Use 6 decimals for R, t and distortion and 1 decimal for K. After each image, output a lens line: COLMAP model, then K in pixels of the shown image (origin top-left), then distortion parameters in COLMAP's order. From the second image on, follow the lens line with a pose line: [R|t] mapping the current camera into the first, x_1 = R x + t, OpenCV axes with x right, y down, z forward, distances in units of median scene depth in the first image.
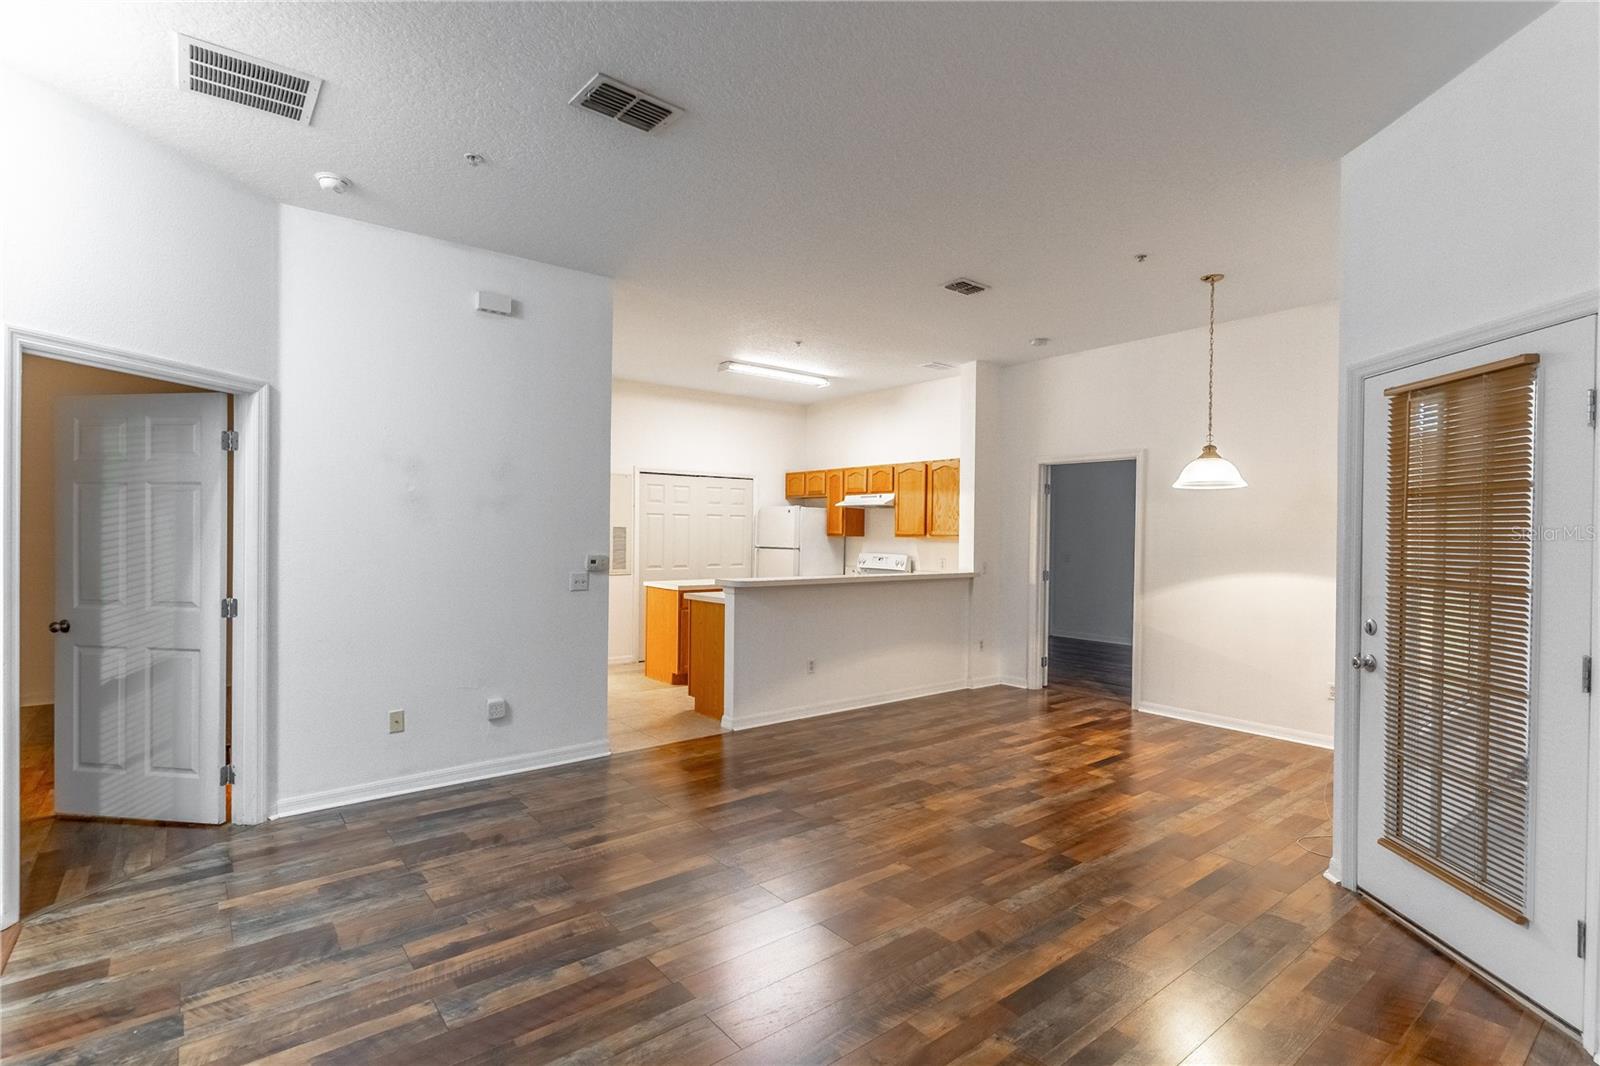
lens RADIAL K [[767.9, 0, 803.5], [0, 767.9, 539.7], [0, 0, 1]] dist [-0.000915, 0.001166]
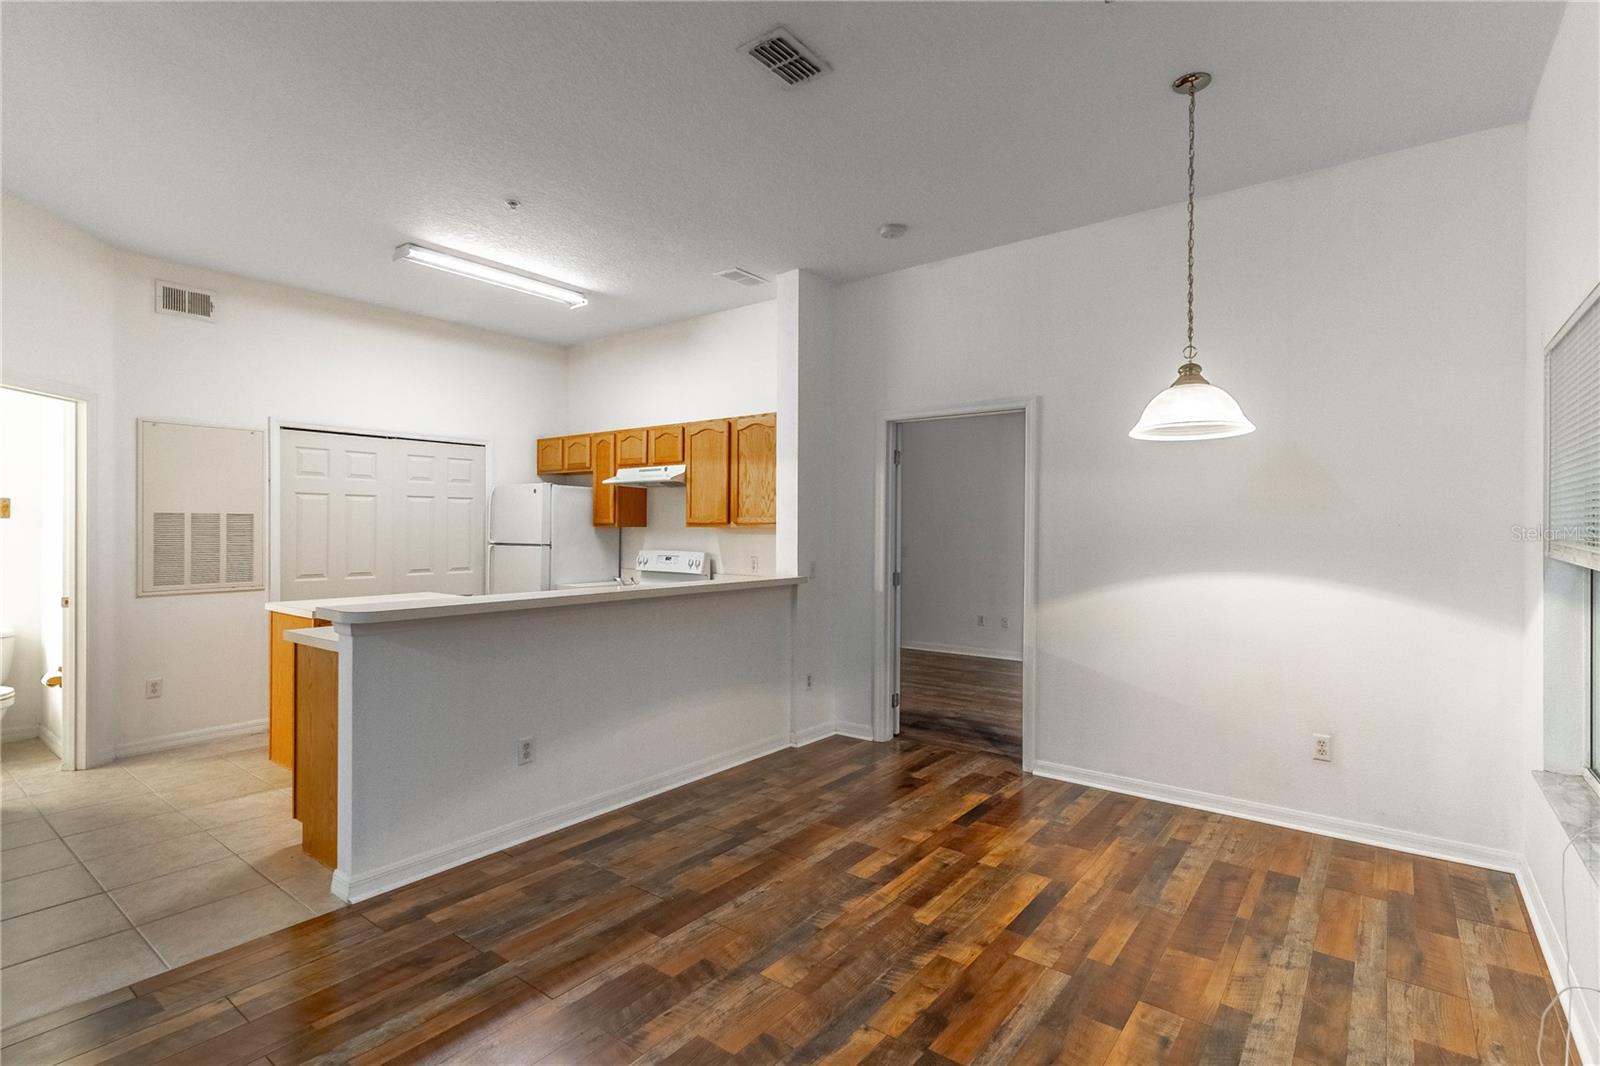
lens RADIAL K [[767.9, 0, 802.5], [0, 767.9, 528.7], [0, 0, 1]] dist [-0.000915, 0.001166]
pose [[0.971905, -0.007574, 0.235251, 0.076198], [0.008998, 0.999947, -0.004981, 0.003623], [-0.235201, 0.006958, 0.971922, 0.390532]]
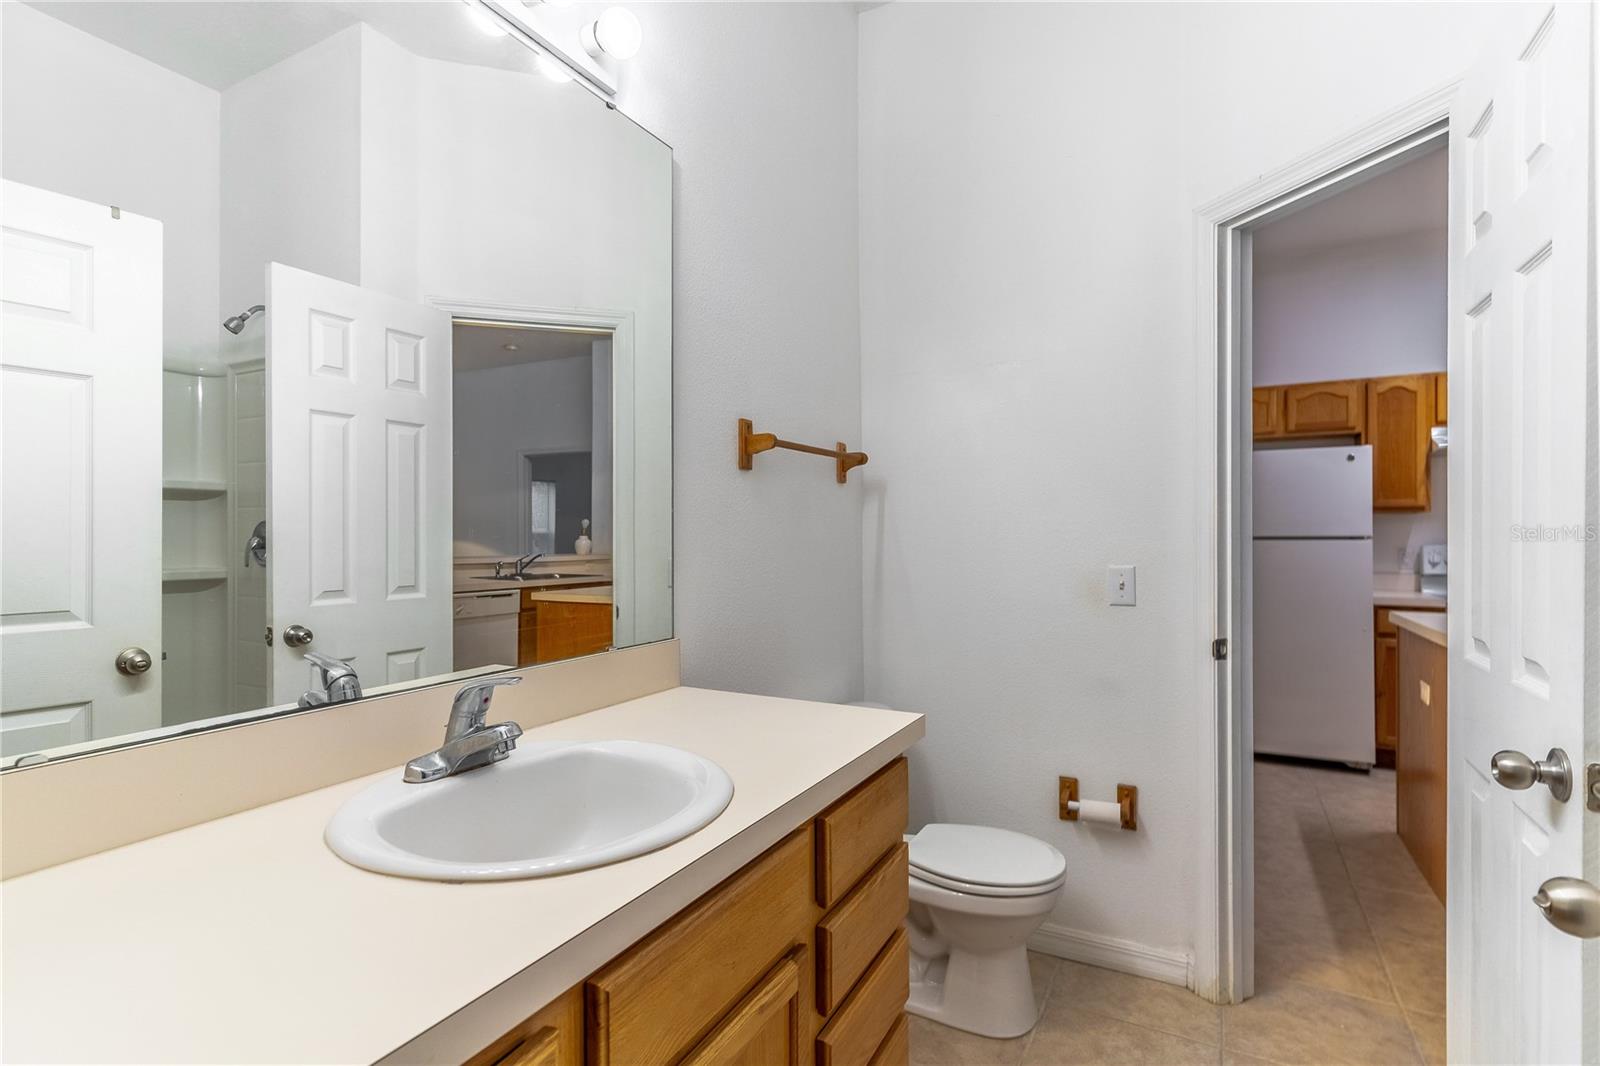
lens RADIAL K [[767.9, 0, 798.5], [0, 767.9, 538.3], [0, 0, 1]] dist [-0.000915, 0.001166]
pose [[0.922892, -0.013030, 0.384839, -0.732937], [0.016267, 0.999854, -0.005156, 0.012399], [-0.384716, 0.011019, 0.922969, 1.011074]]
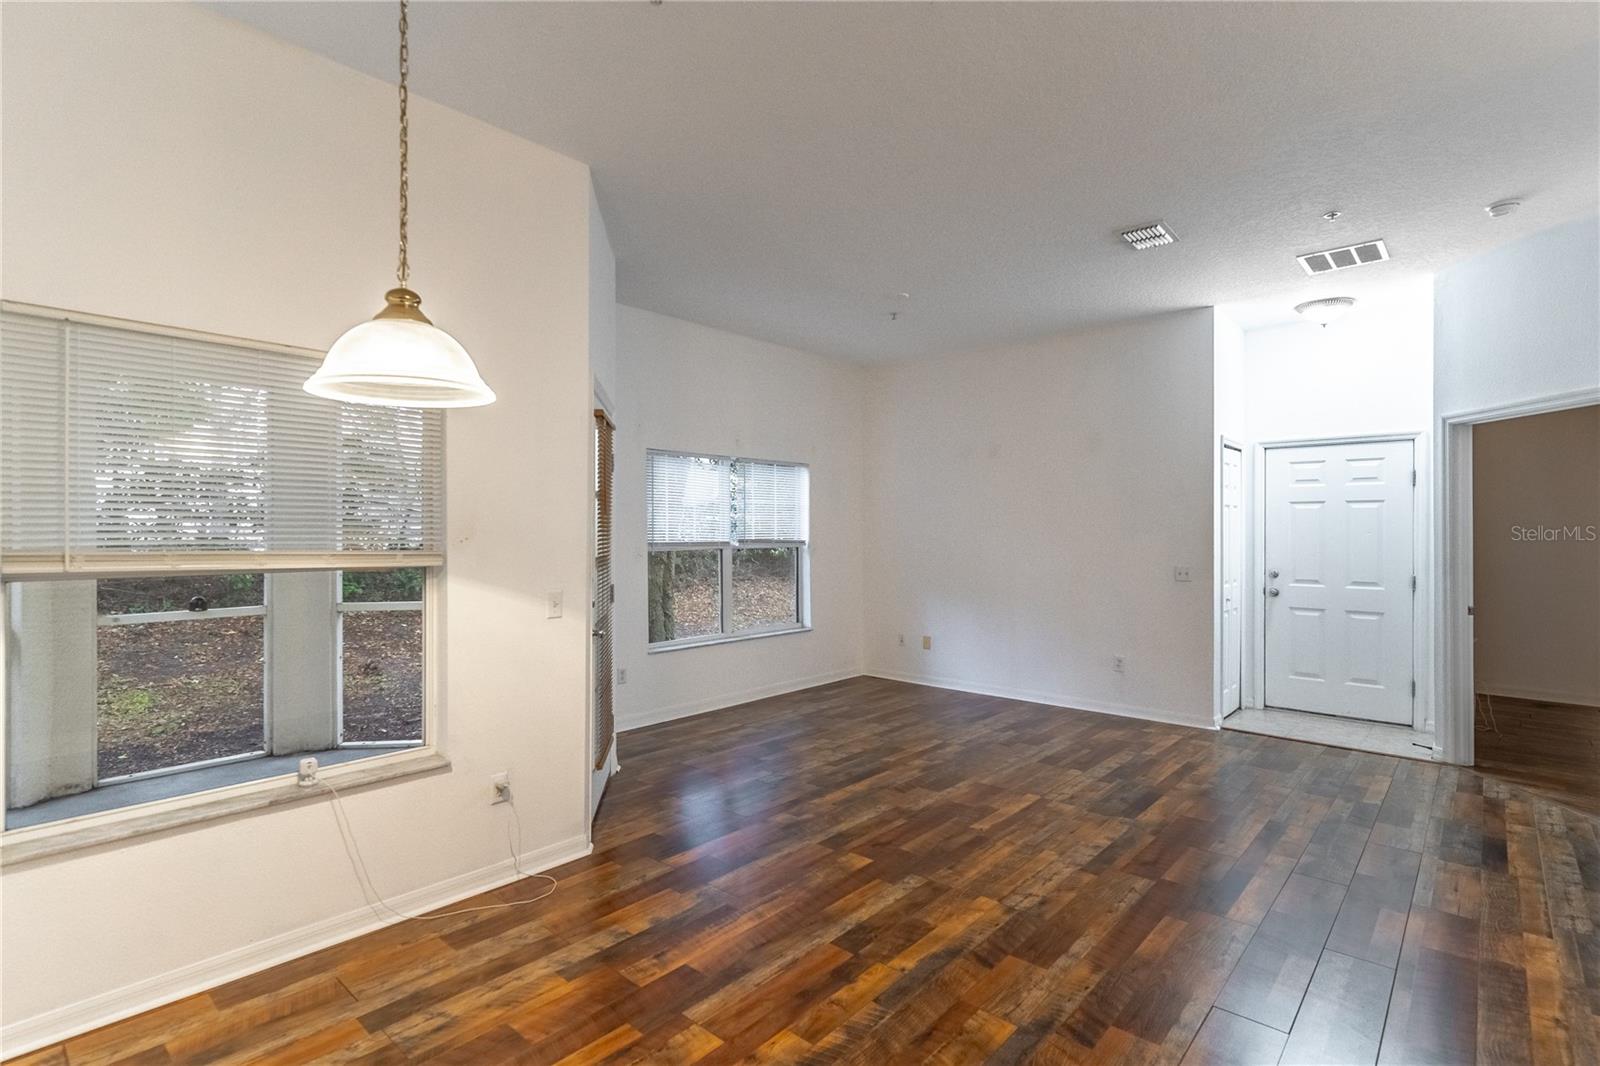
lens RADIAL K [[767.9, 0, 800.4], [0, 767.9, 534.6], [0, 0, 1]] dist [-0.000915, 0.001166]
pose [[-0.987472, -0.010834, -0.157420, 0.307689], [-0.013018, 0.999833, 0.012853, -0.005374], [0.157255, 0.014741, -0.987448, 1.122427]]
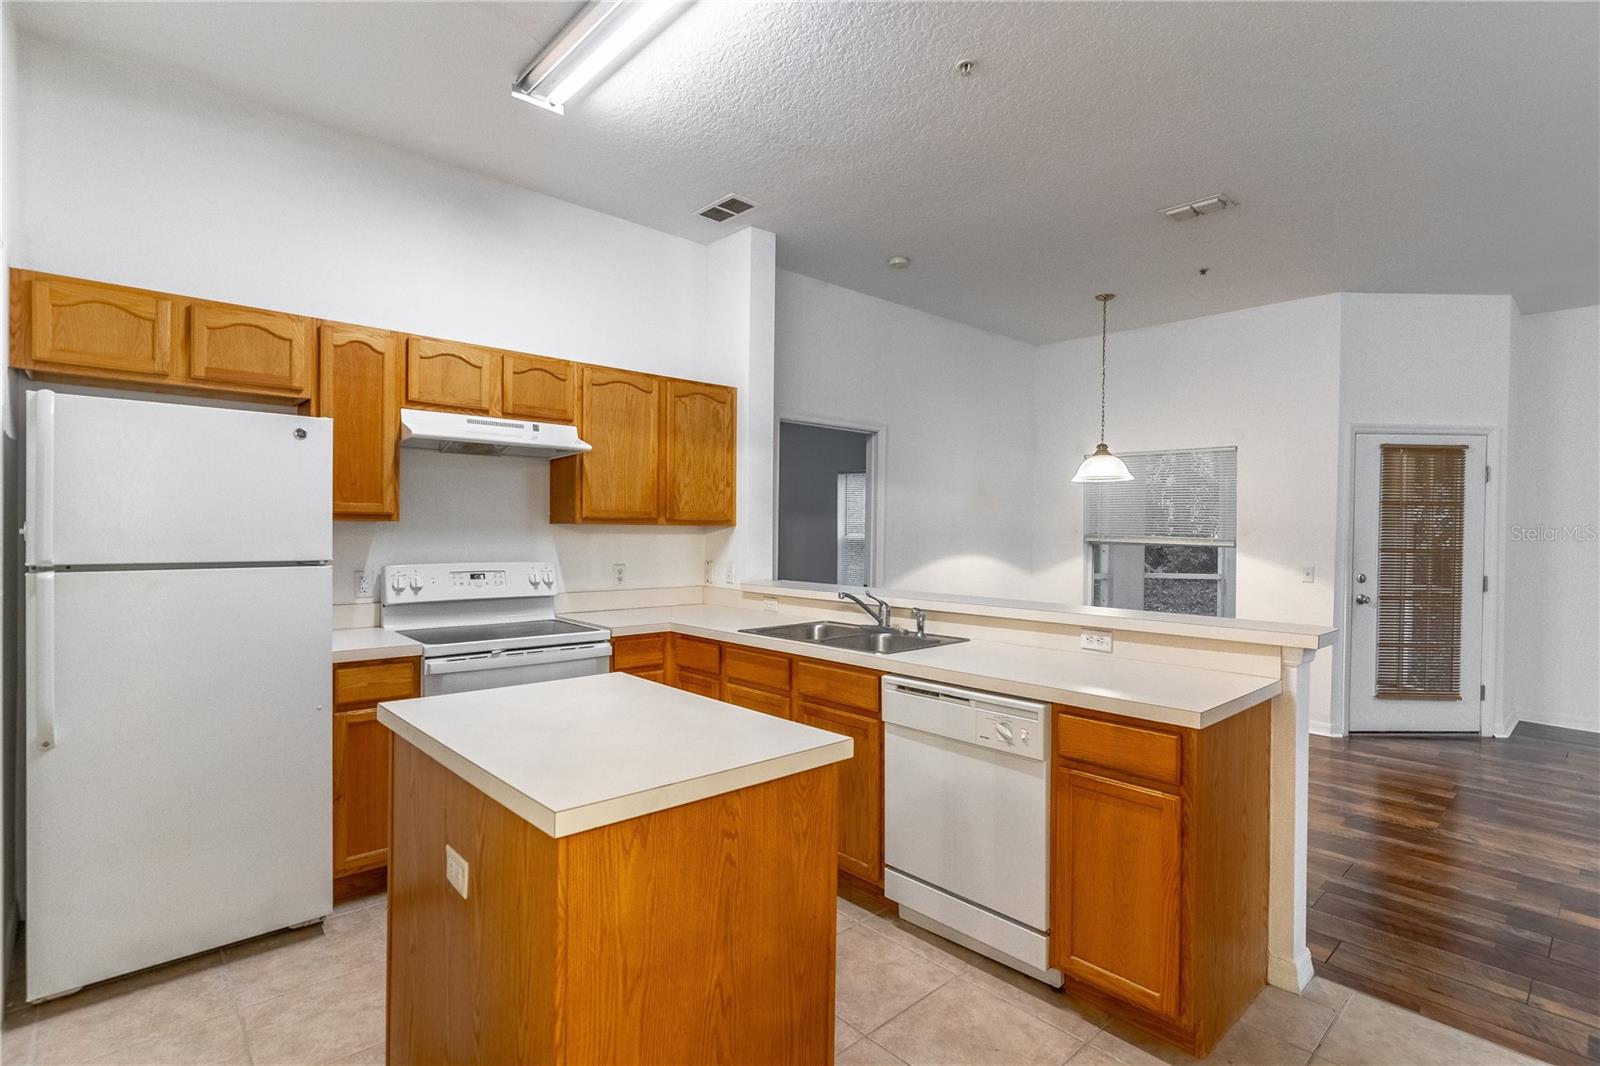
lens RADIAL K [[767.9, 0, 797.9], [0, 767.9, 534.2], [0, 0, 1]] dist [-0.000915, 0.001166]
pose [[-0.061319, -0.017449, 0.997966, -0.459385], [-0.001630, 0.999848, 0.017382, -0.006902], [-0.998117, -0.000560, -0.061338, 1.201497]]
